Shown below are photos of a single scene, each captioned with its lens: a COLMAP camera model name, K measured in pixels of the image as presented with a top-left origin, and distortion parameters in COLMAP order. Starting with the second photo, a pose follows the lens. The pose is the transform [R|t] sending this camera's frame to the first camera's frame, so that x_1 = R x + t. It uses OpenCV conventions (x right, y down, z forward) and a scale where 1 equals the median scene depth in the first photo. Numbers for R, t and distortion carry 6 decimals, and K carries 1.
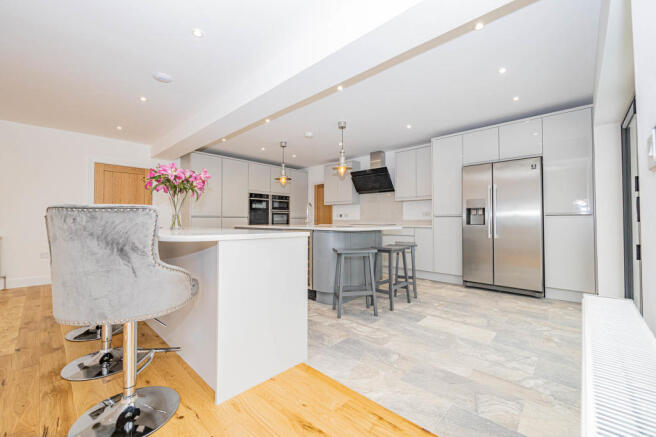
lens RADIAL K [[266.4, 0, 328.0], [0, 266.4, 218.5], [0, 0, 1]] dist [-0.000182, -0.000067]
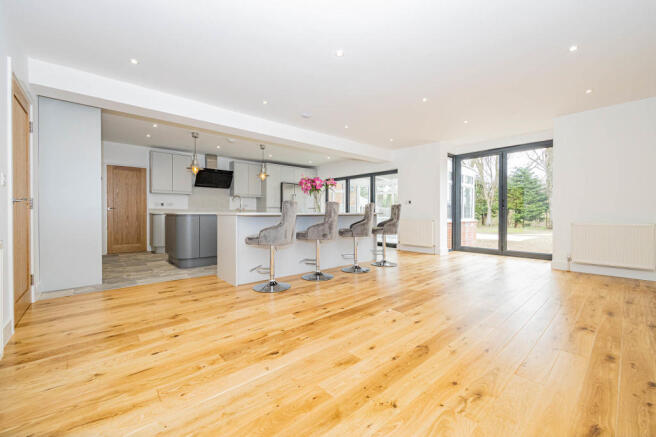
lens RADIAL K [[269.7, 0, 328.0], [0, 269.7, 218.5], [0, 0, 1]] dist [-0.001776, -0.000339]
pose [[0.094531, -0.011312, 0.995458, -1.232598], [-0.018313, 0.999746, 0.013100, 0.024241], [-0.995353, -0.019468, 0.094300, 0.402964]]
